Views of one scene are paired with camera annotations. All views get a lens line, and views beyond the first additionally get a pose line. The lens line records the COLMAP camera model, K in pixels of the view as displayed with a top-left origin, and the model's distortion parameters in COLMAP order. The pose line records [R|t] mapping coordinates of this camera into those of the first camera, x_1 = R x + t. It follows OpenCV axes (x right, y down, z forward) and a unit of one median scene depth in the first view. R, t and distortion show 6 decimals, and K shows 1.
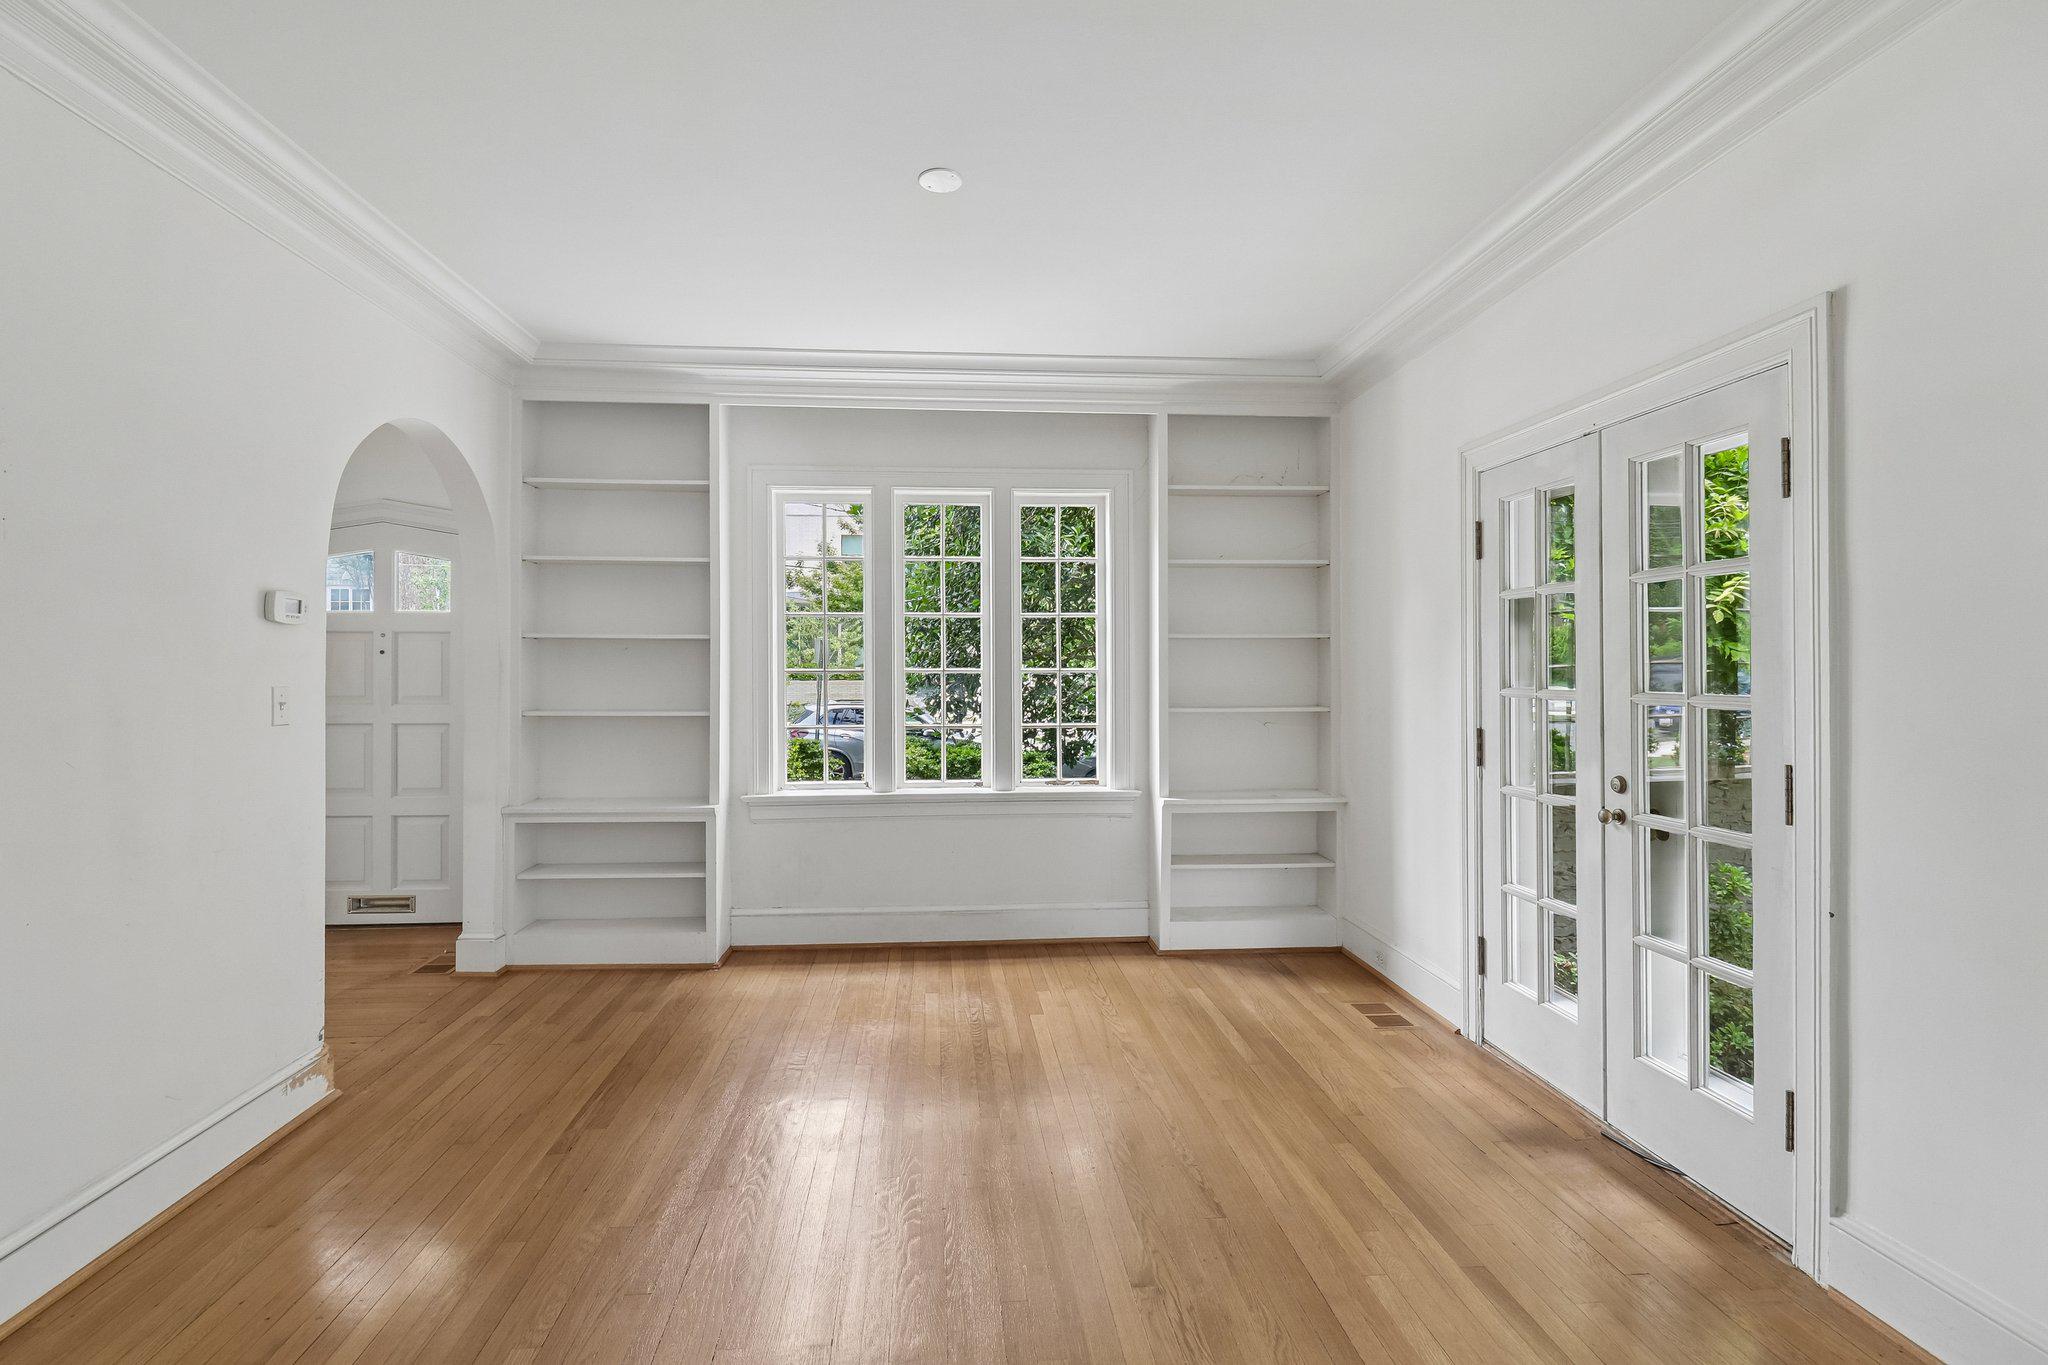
lens RADIAL K [[973.0, 0, 1018.2], [0, 973.0, 656.3], [0, 0, 1]] dist [0.003882, 0.000182]
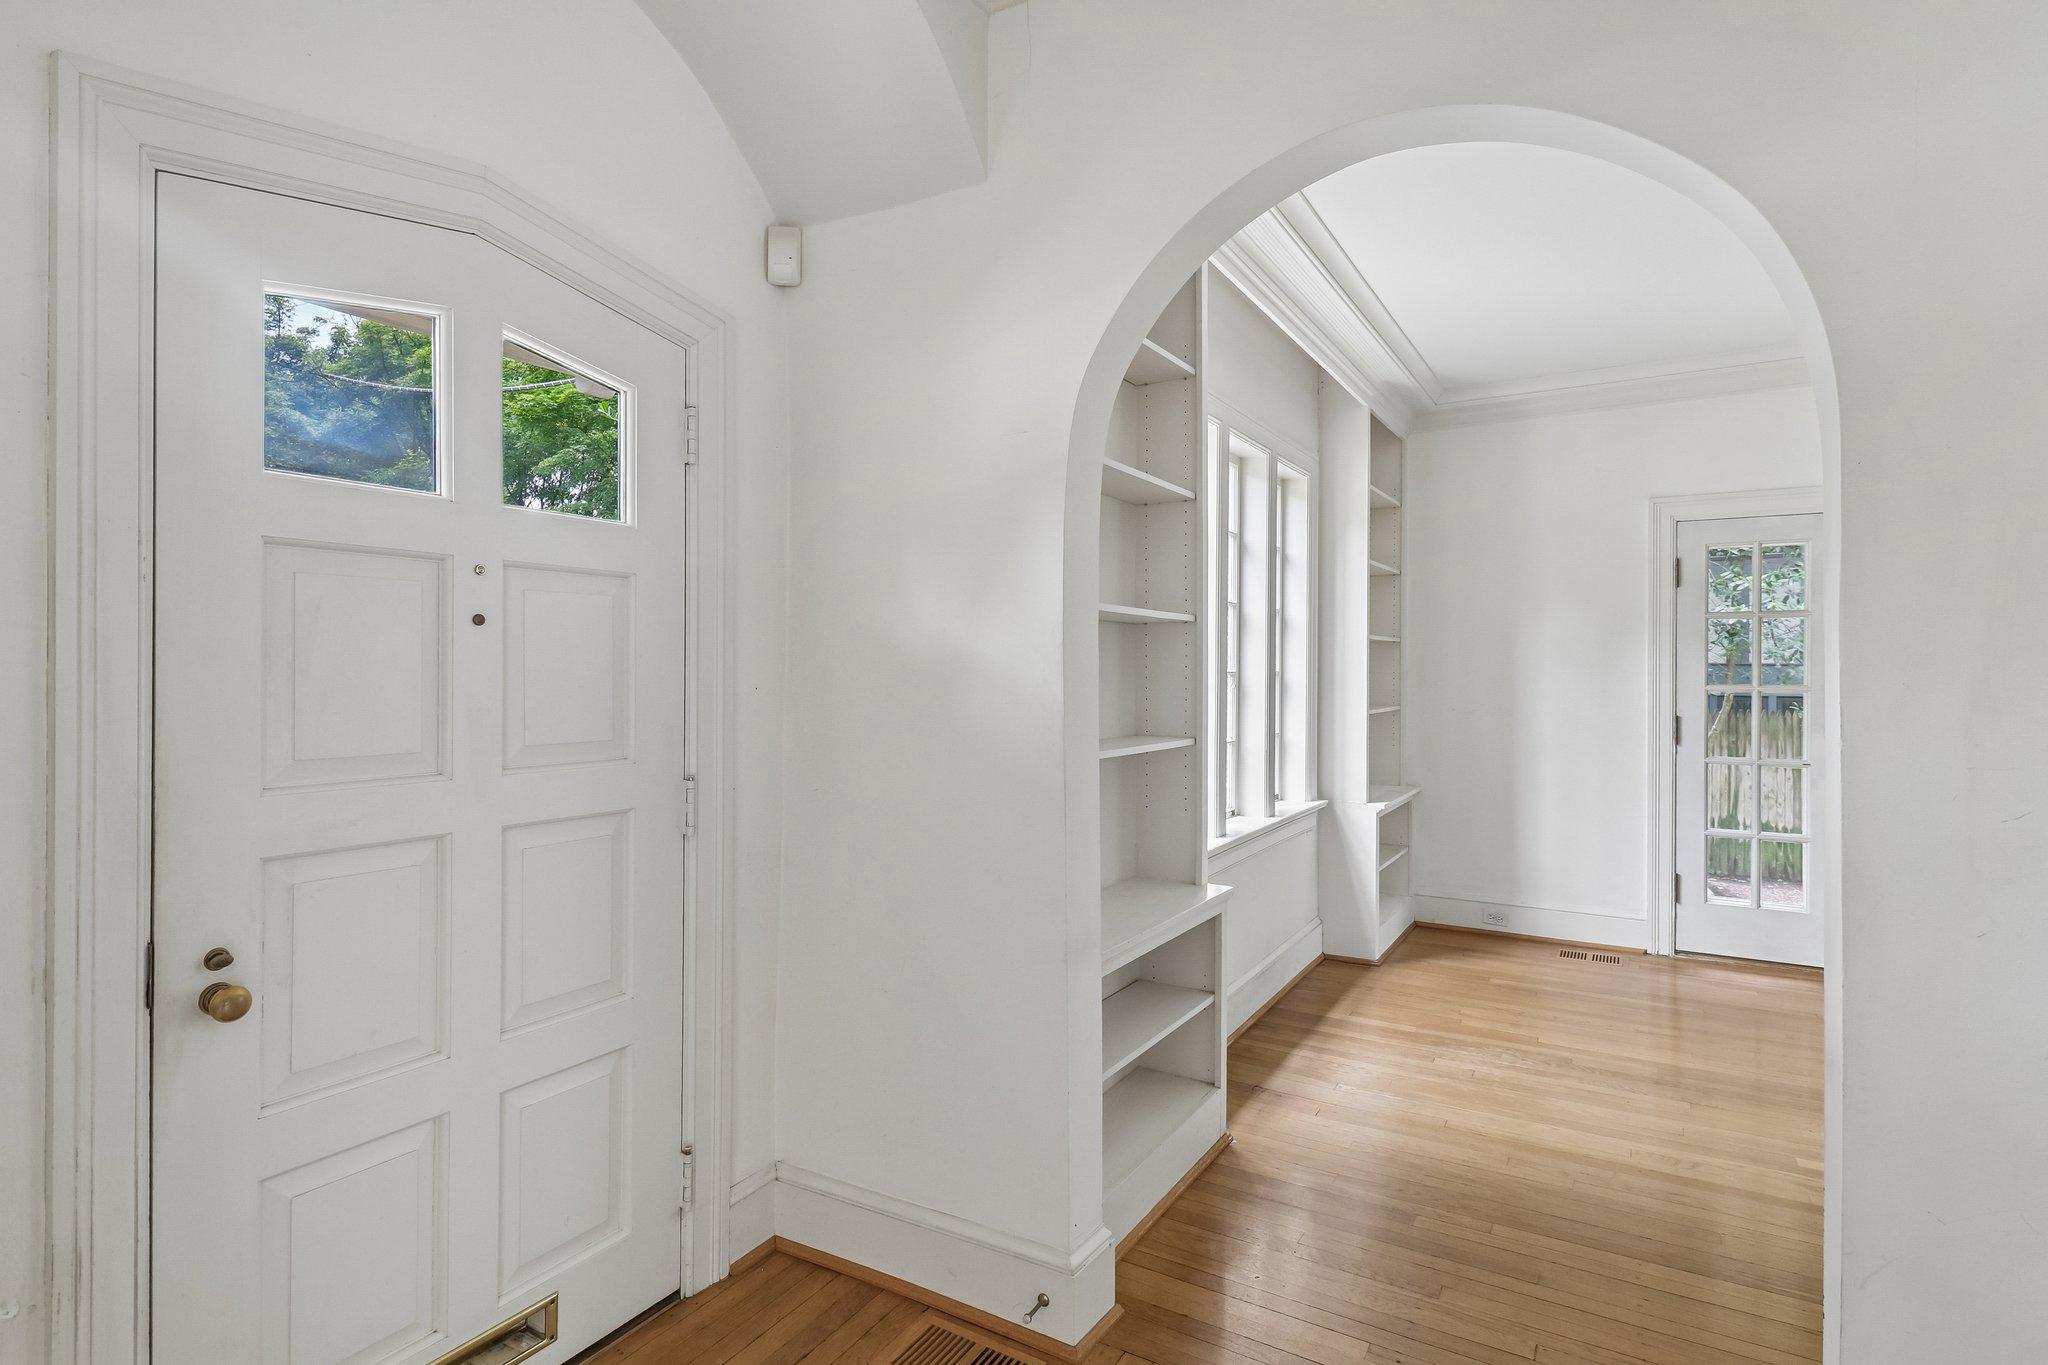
lens RADIAL K [[1036.6, 0, 1010.5], [0, 1036.6, 674.4], [0, 0, 1]] dist [0.025812, -0.015566]
pose [[0.581637, -0.001752, 0.813447, -0.958659], [-0.009169, 0.999920, 0.008709, 0.011083], [-0.813397, -0.012524, 0.581574, 0.730645]]
